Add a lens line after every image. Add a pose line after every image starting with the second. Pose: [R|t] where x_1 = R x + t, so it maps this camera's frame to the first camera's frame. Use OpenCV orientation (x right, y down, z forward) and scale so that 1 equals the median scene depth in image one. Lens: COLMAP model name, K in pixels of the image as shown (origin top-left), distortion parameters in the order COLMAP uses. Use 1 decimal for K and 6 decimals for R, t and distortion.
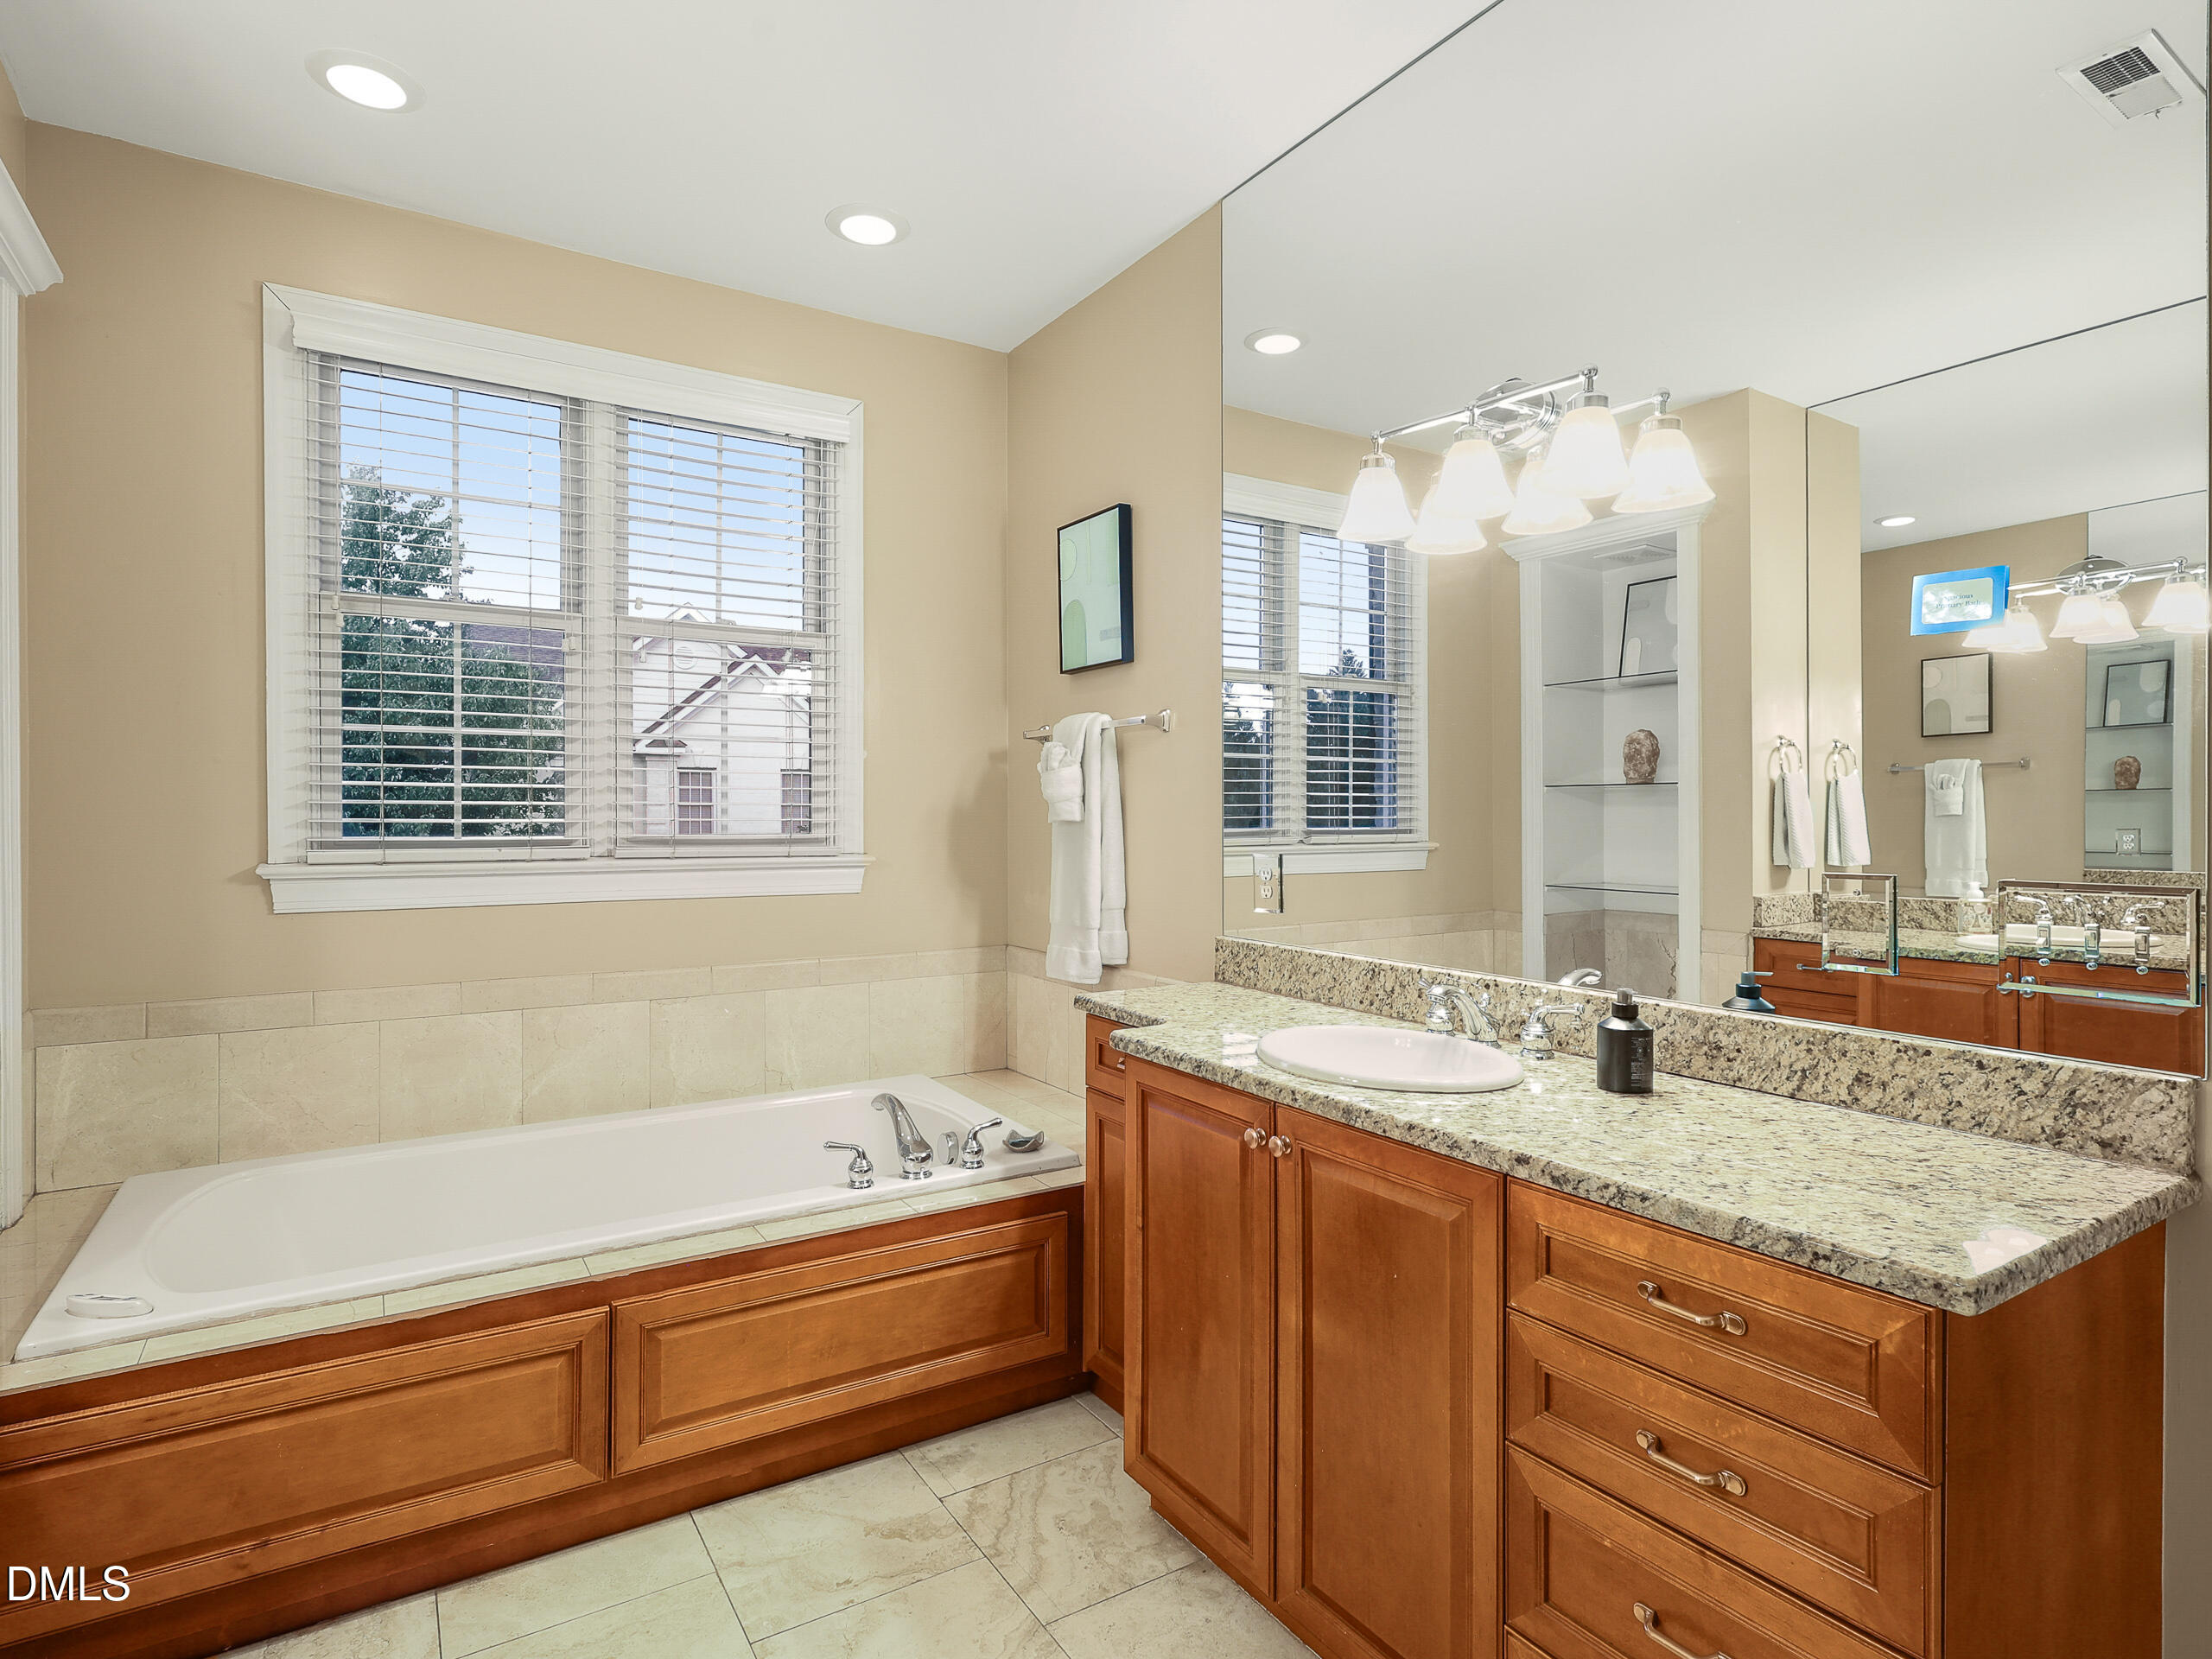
lens RADIAL K [[1149.8, 0, 1111.0], [0, 1149.8, 816.3], [0, 0, 1]] dist [-0.003682, 0.003444]
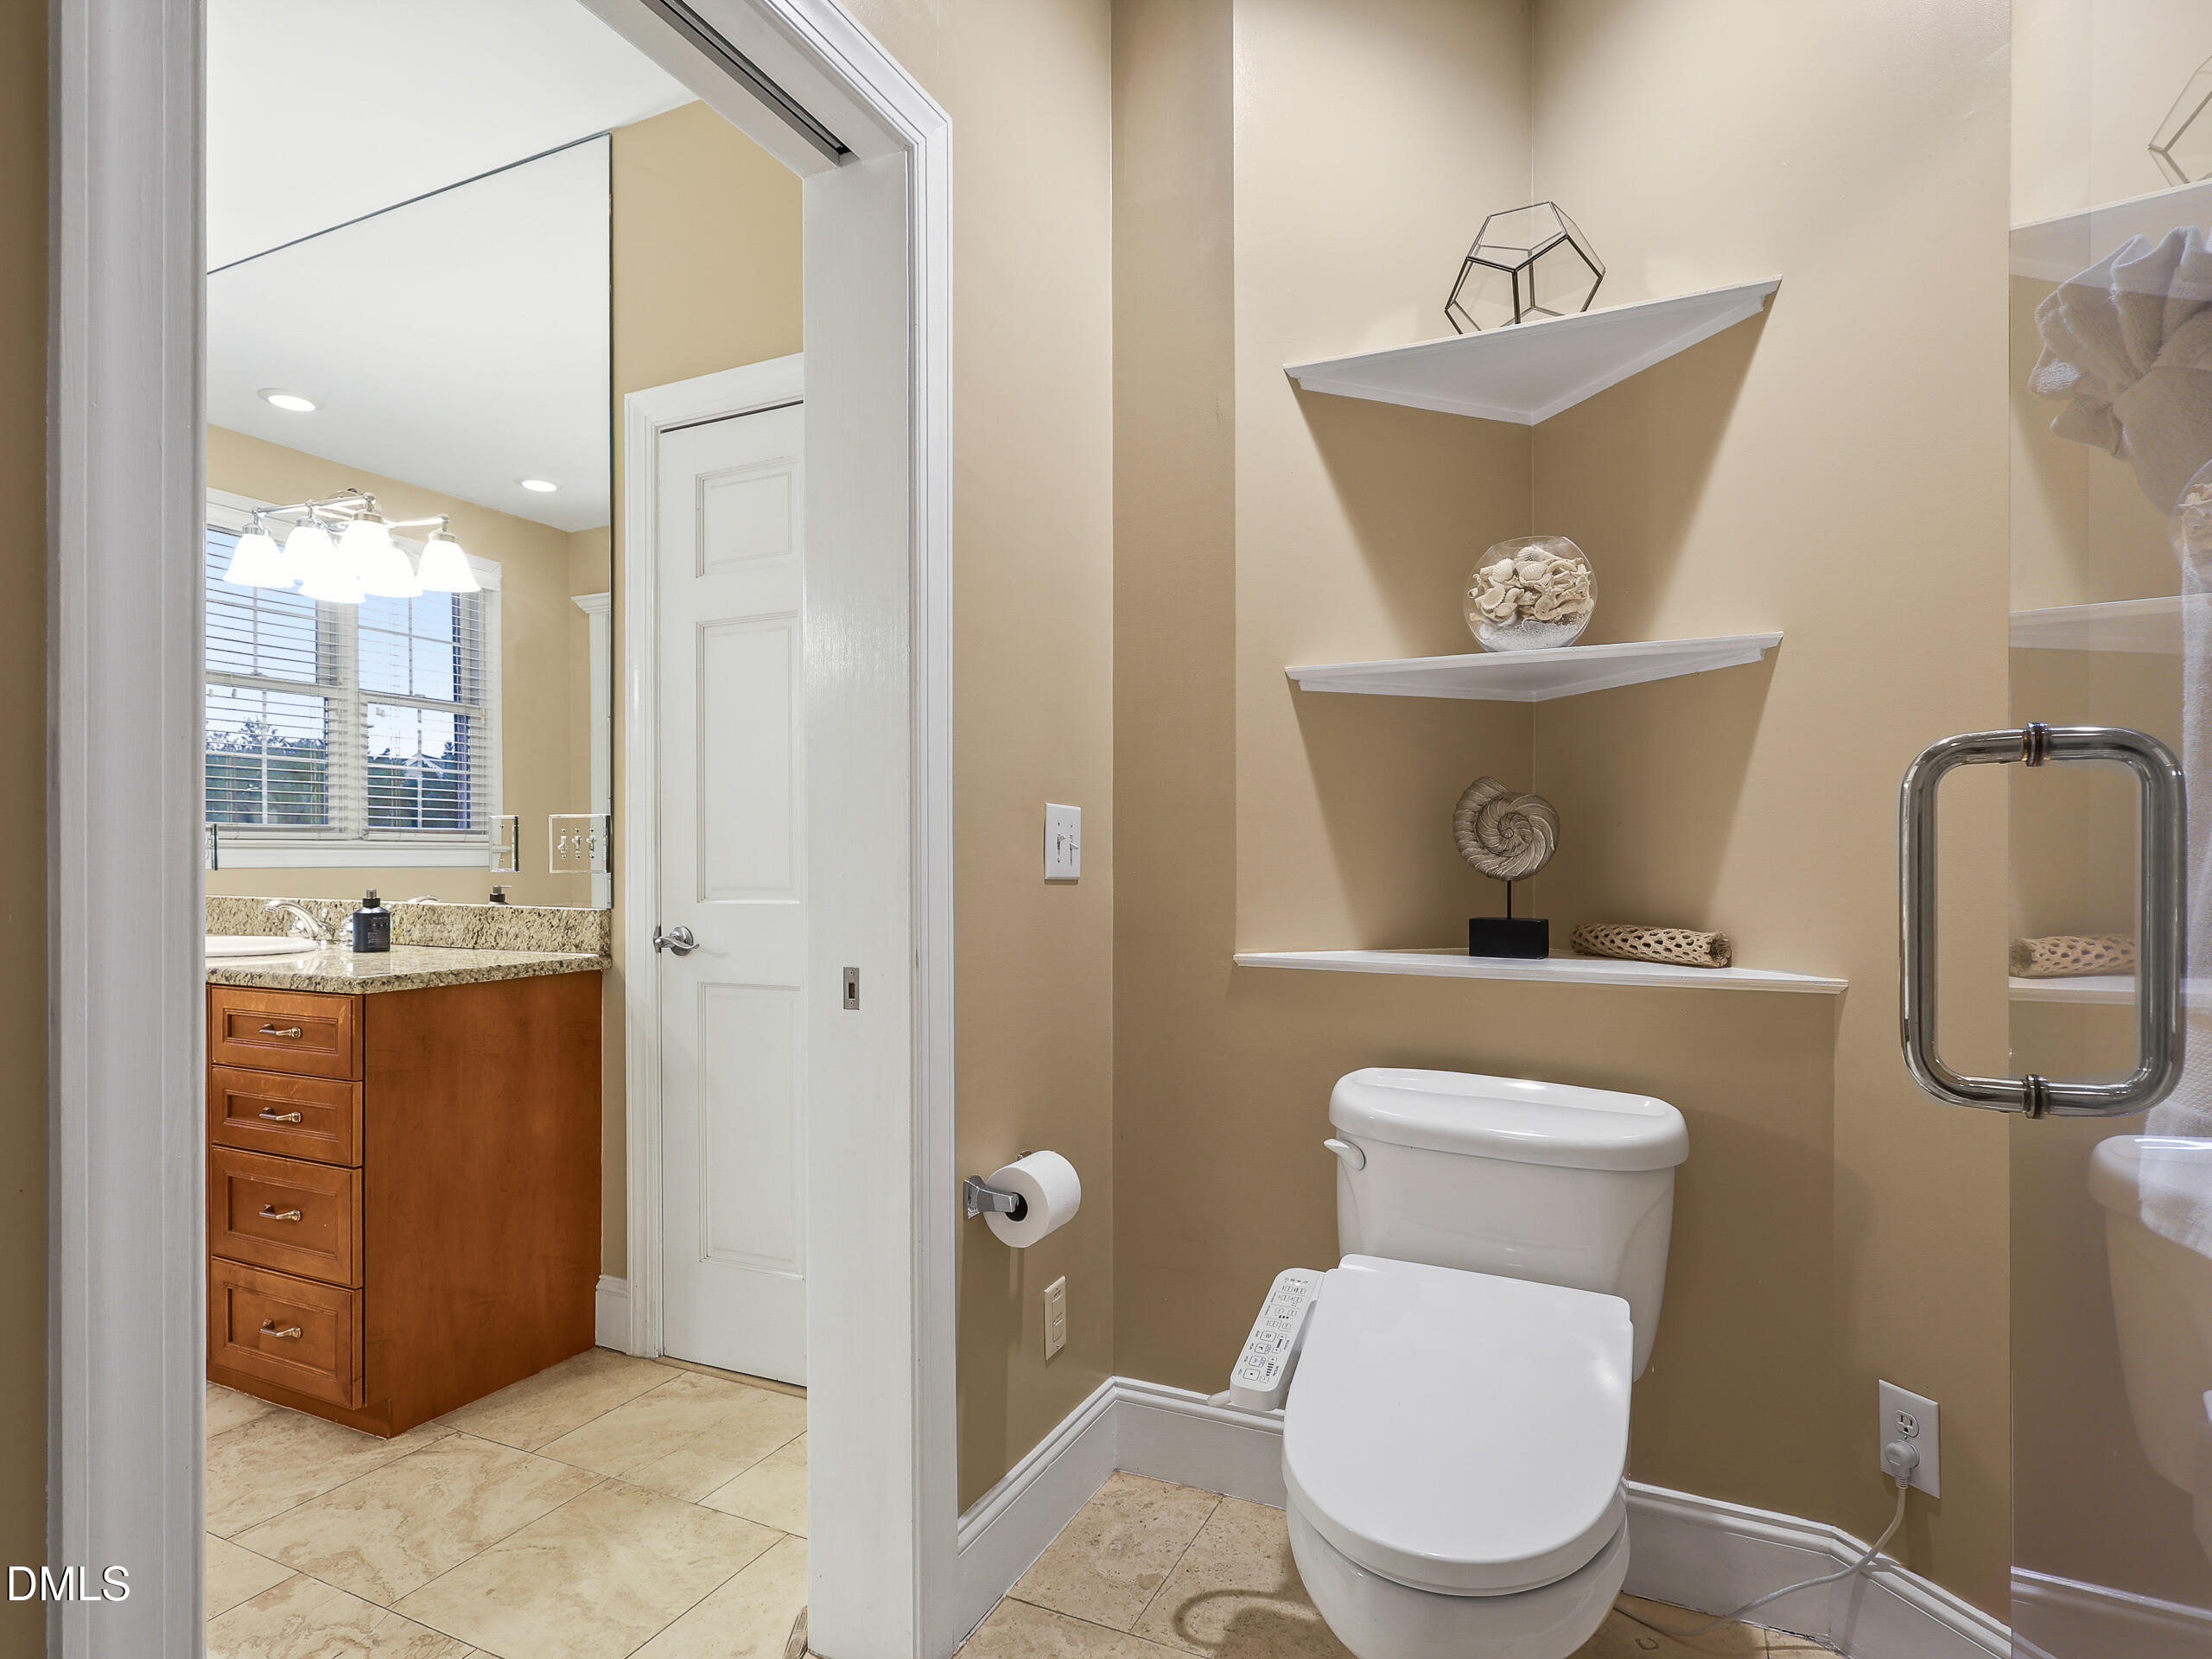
lens RADIAL K [[1149.8, 0, 1127.0], [0, 1149.8, 874.1], [0, 0, 1]] dist [-0.003682, 0.003444]
pose [[0.840070, -0.001272, 0.542477, 0.171651], [-0.004772, 0.999941, 0.009734, 0.040238], [-0.542457, -0.010766, 0.840014, -0.343089]]
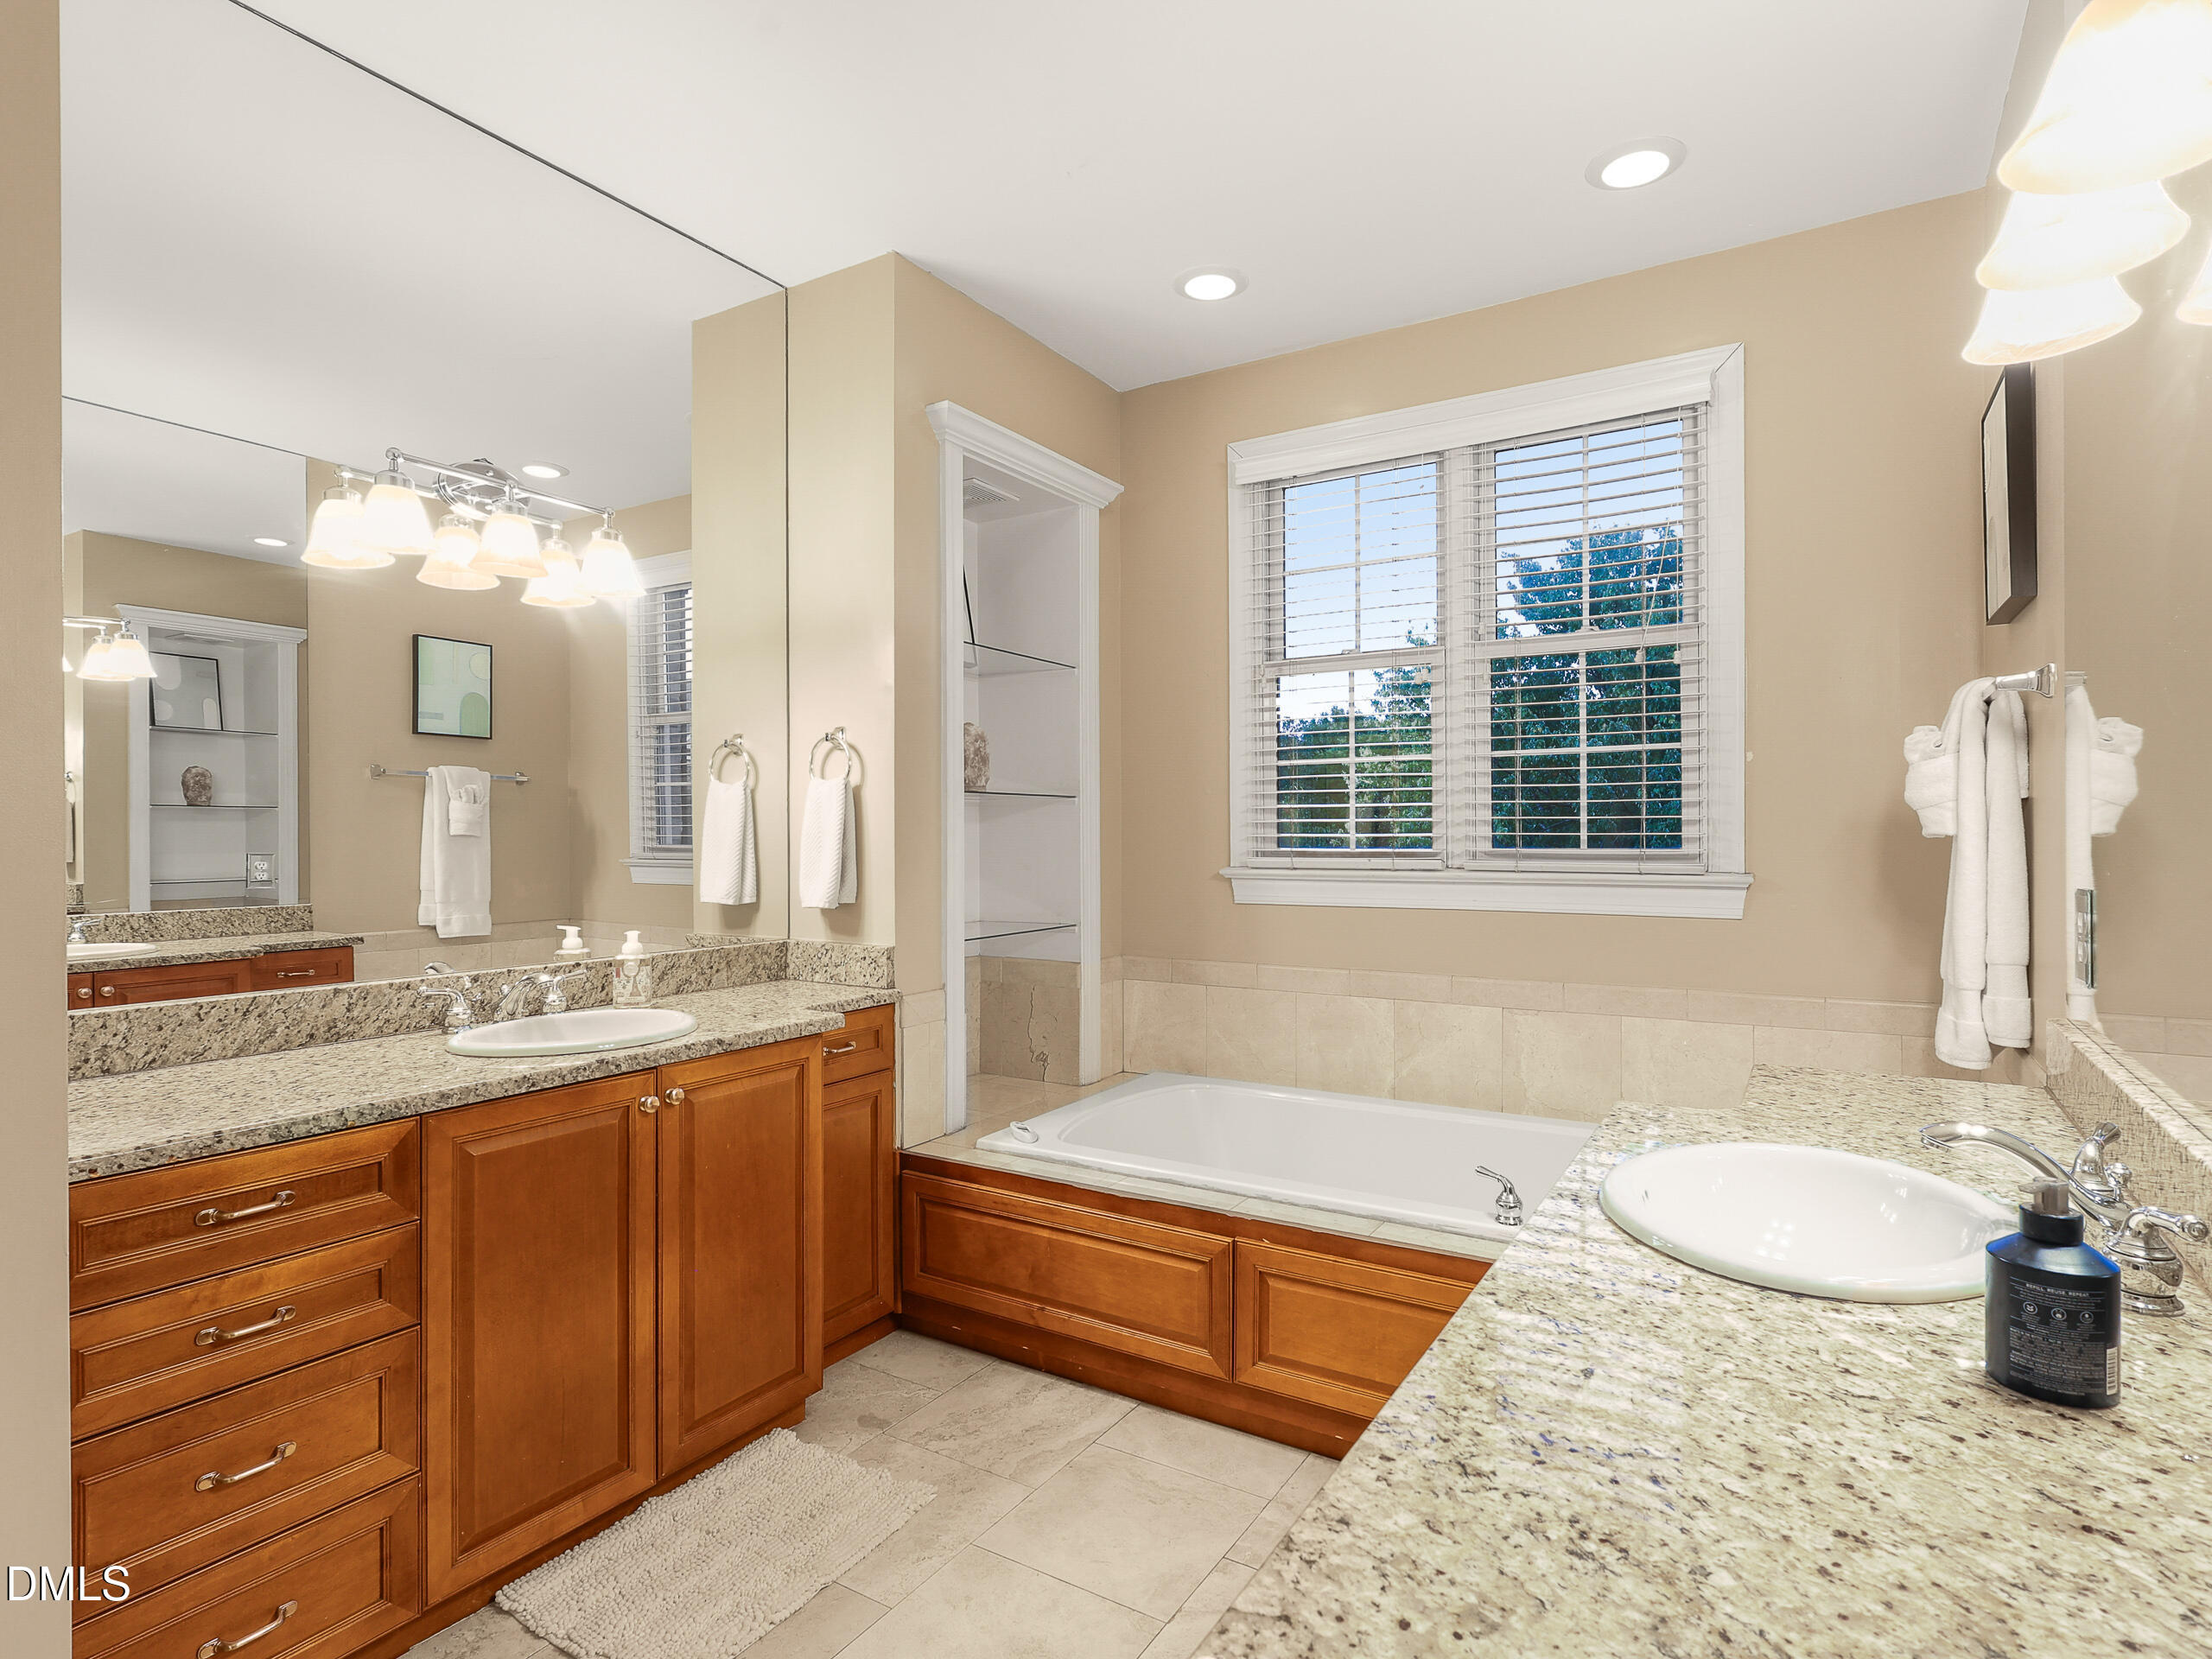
lens RADIAL K [[1149.8, 0, 1112.7], [0, 1149.8, 834.0], [0, 0, 1]] dist [-0.003682, 0.003444]
pose [[0.444511, -0.001276, -0.895773, 0.681827], [0.005490, 0.999984, 0.001300, -0.000916], [0.895757, -0.005496, 0.444511, 0.409341]]
